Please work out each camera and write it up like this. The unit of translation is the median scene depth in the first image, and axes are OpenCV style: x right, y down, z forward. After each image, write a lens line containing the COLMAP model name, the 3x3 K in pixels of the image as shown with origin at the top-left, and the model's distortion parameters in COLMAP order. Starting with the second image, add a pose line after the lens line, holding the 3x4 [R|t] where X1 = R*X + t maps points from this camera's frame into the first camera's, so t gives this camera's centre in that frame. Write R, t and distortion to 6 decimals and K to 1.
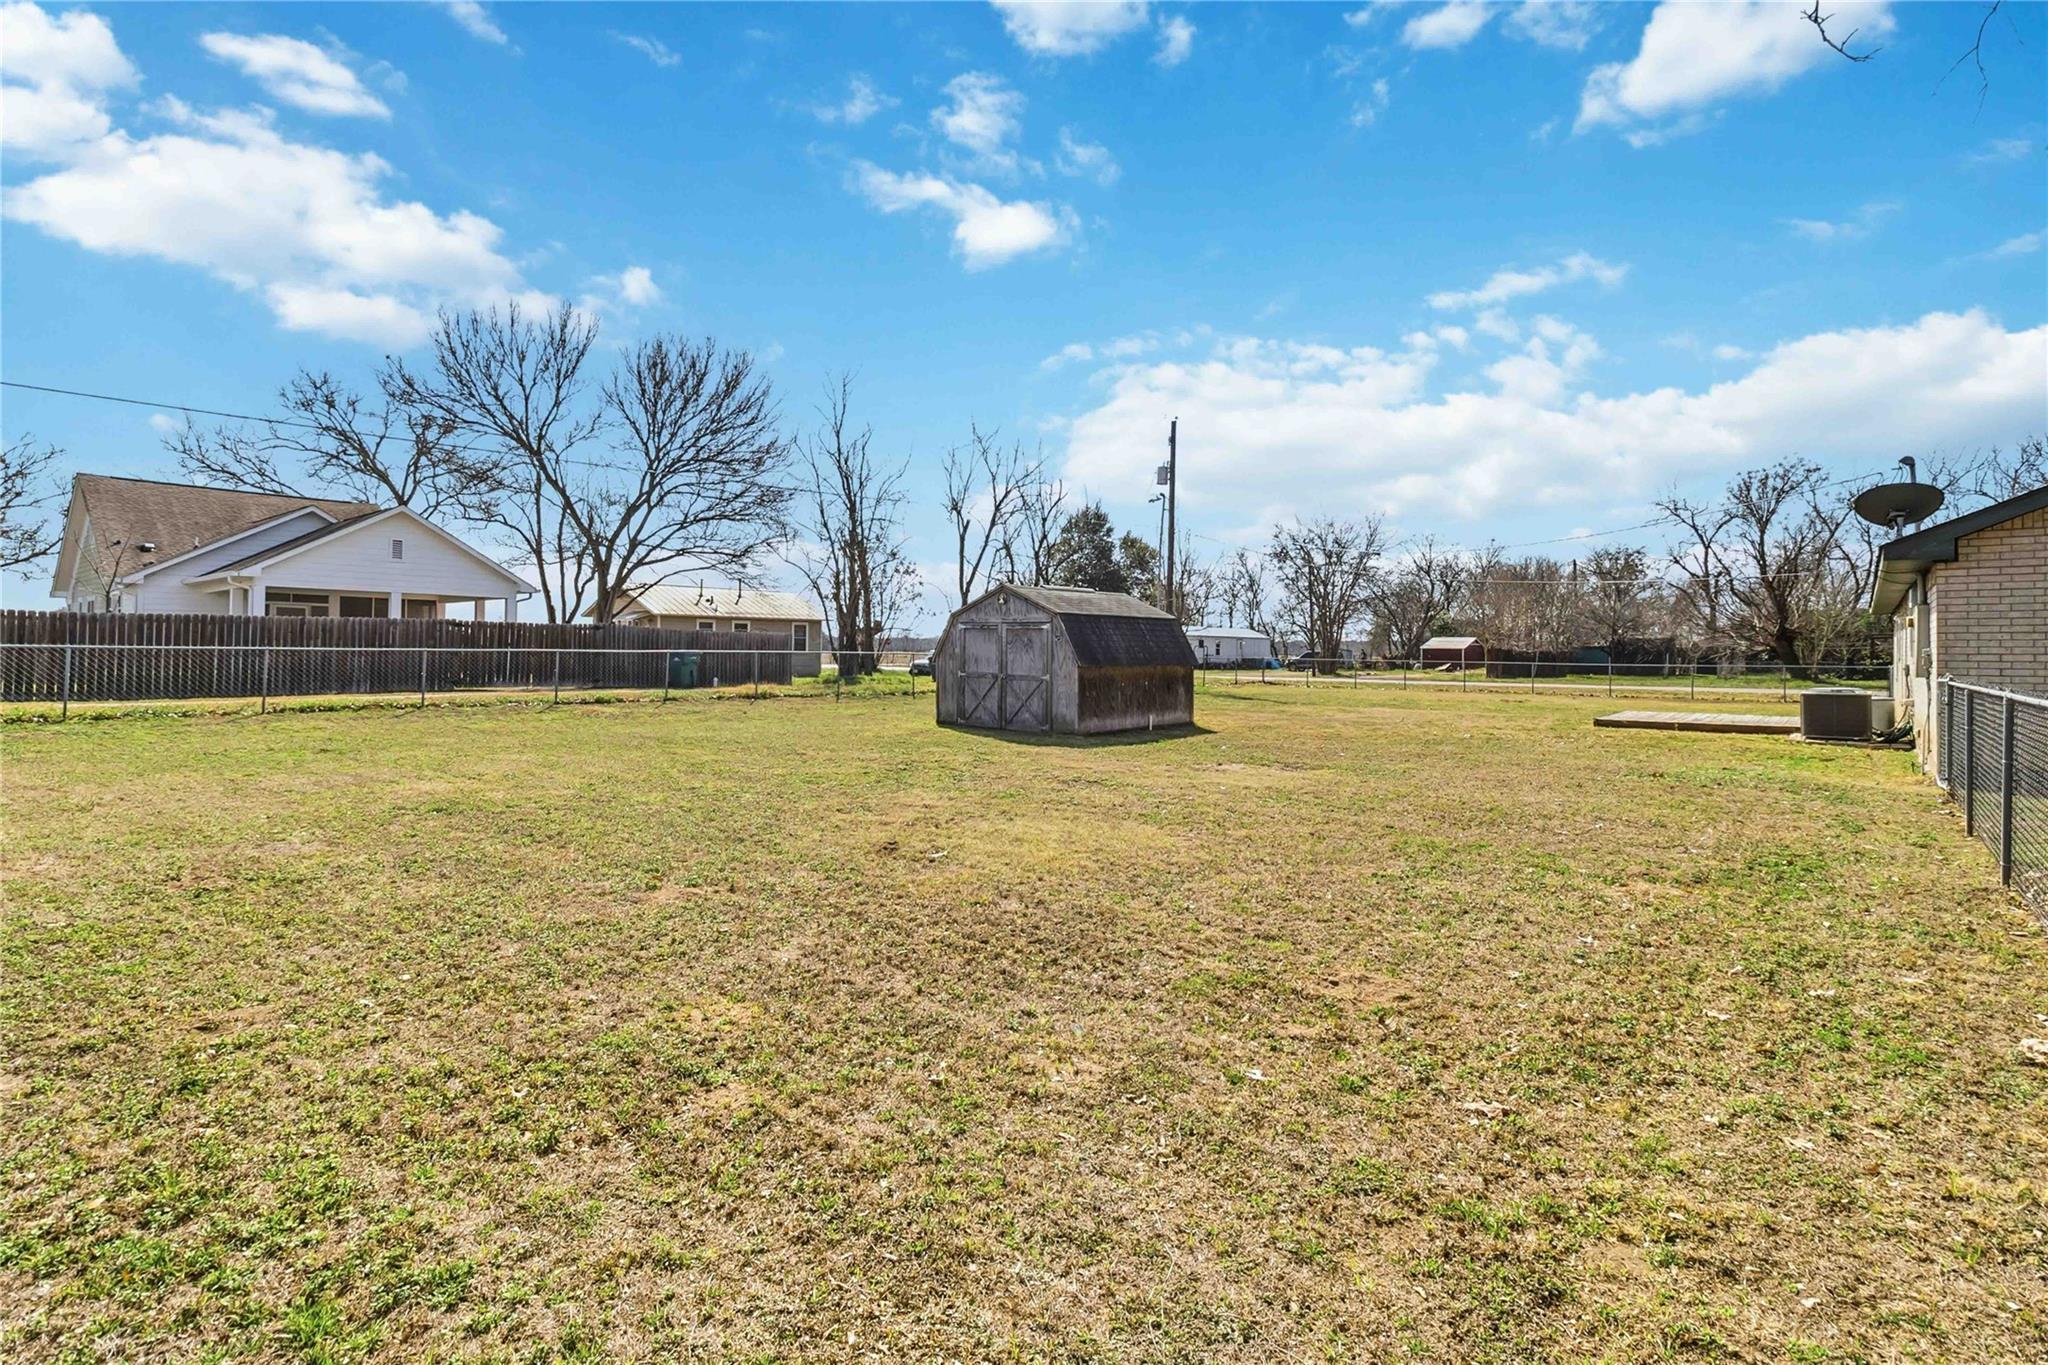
lens RADIAL K [[1002.6, 0, 1026.9], [0, 1002.6, 638.5], [0, 0, 1]] dist [0.001922, -0.000235]
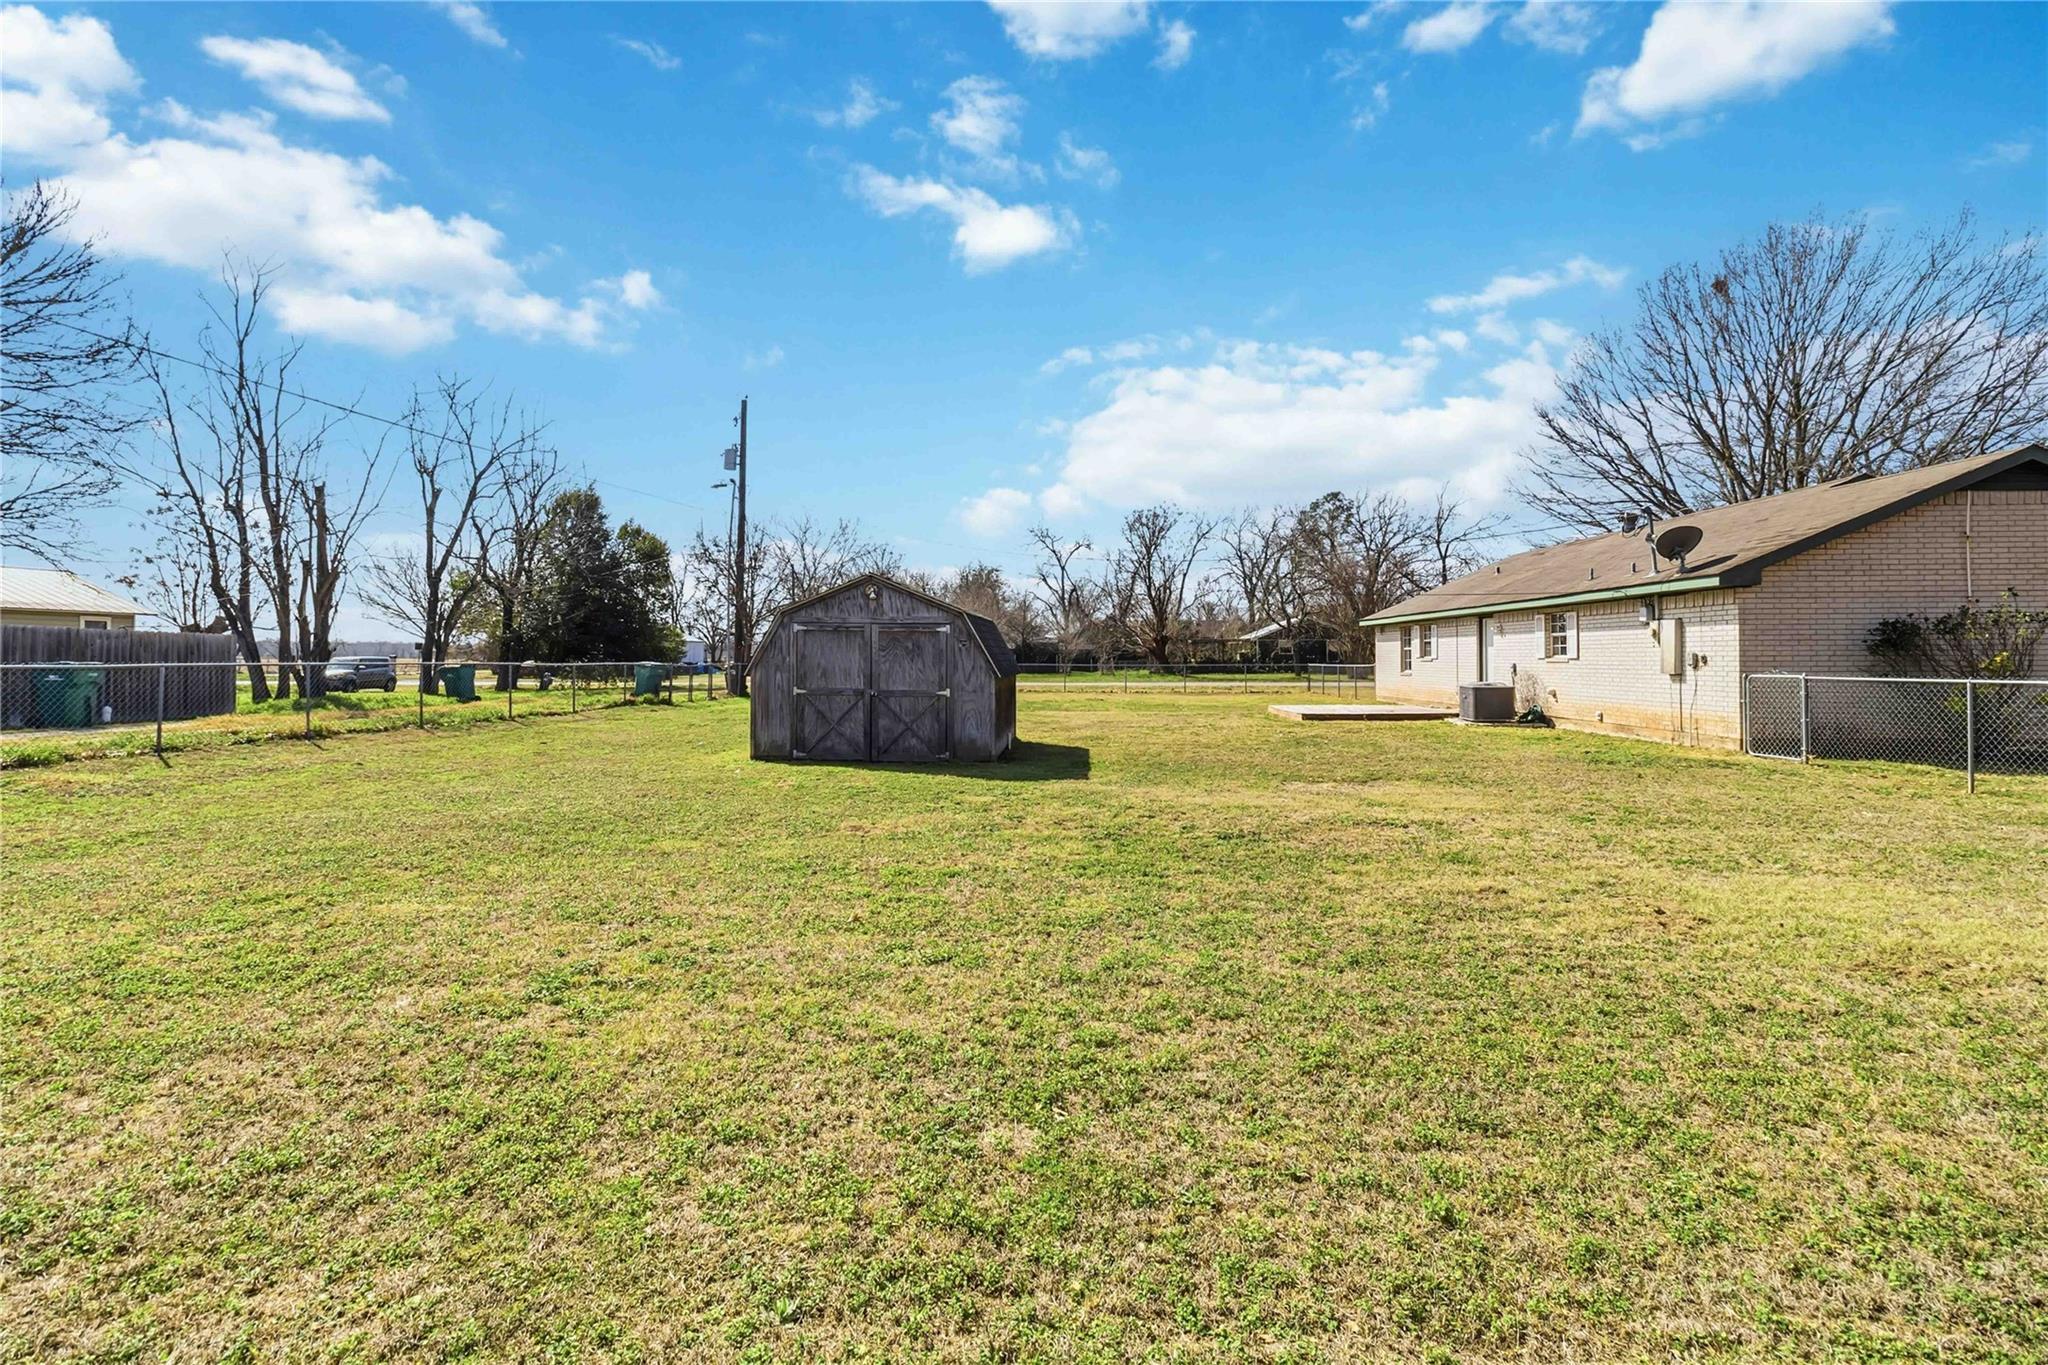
lens RADIAL K [[969.9, 0, 1022.9], [0, 969.9, 652.9], [0, 0, 1]] dist [0.004217, 0.000138]
pose [[0.798438, -0.005836, 0.602049, -0.312314], [-0.000981, 0.999939, 0.010994, -0.000948], [-0.602076, -0.009369, 0.798384, 0.272725]]
